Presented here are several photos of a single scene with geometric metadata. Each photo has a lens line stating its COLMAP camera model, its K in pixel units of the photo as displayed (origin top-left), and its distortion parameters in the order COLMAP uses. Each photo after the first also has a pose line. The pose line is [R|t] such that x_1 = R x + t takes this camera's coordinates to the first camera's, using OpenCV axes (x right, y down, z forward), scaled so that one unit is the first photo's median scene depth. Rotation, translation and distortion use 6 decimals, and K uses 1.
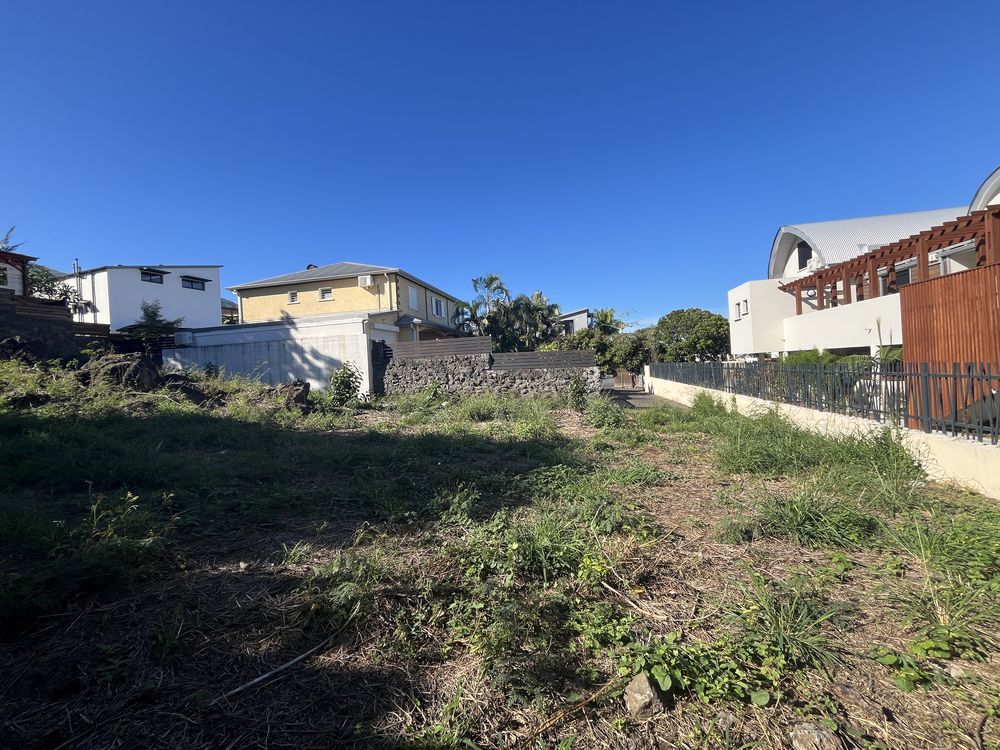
lens RADIAL K [[407.1, 0, 498.7], [0, 407.1, 372.6], [0, 0, 1]] dist [-0.007350, -0.000369]
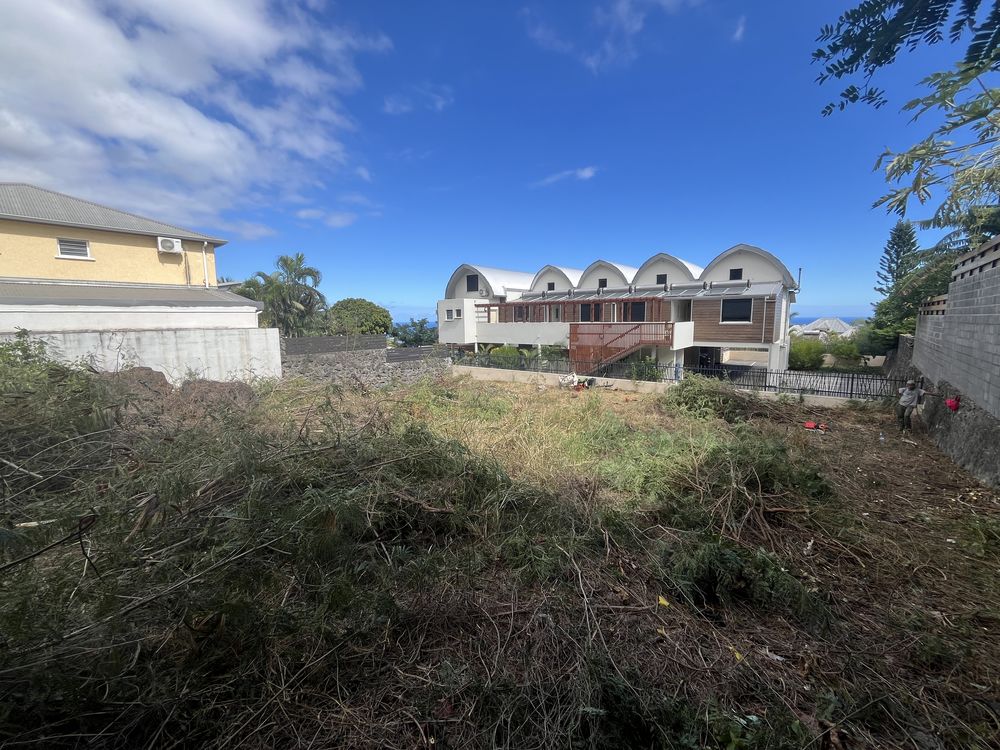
lens RADIAL K [[407.1, 0, 497.8], [0, 407.1, 369.5], [0, 0, 1]] dist [-0.007350, -0.000369]
pose [[0.442046, -0.063010, 0.894777, -0.861520], [-0.003264, 0.997410, 0.071849, -0.066725], [-0.896986, -0.034681, 0.440695, 0.172588]]
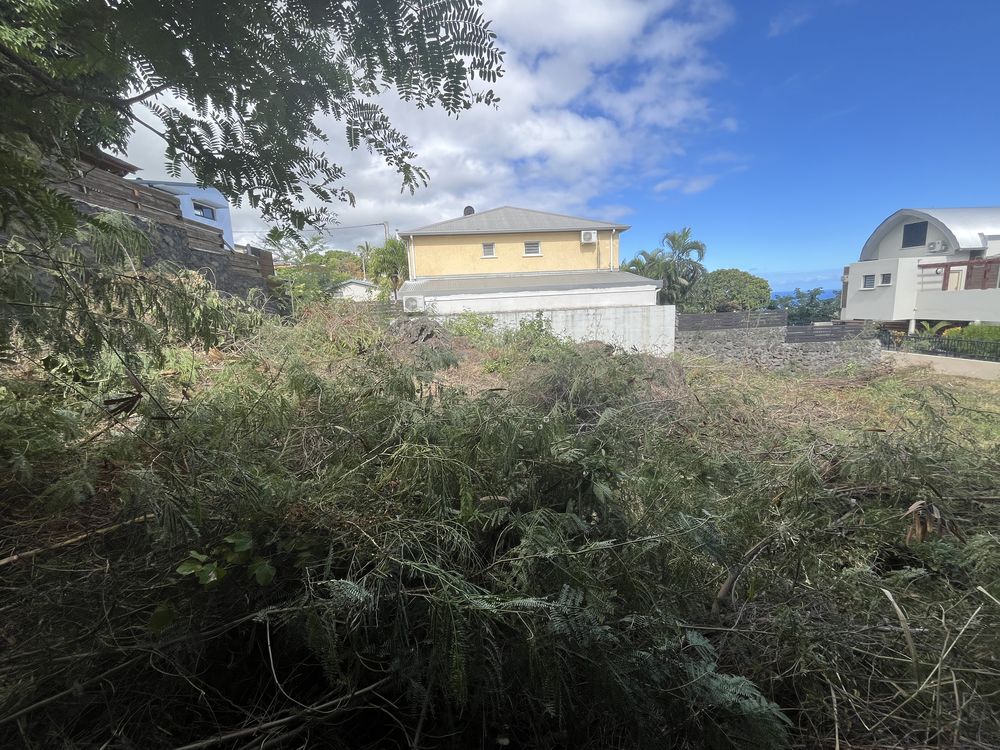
lens RADIAL K [[407.1, 0, 495.4], [0, 407.1, 371.4], [0, 0, 1]] dist [-0.007350, -0.000369]
pose [[0.952639, -0.042766, 0.301082, -0.937018], [-0.000605, 0.989794, 0.142507, -0.073313], [-0.304104, -0.135940, 0.942890, 0.232683]]
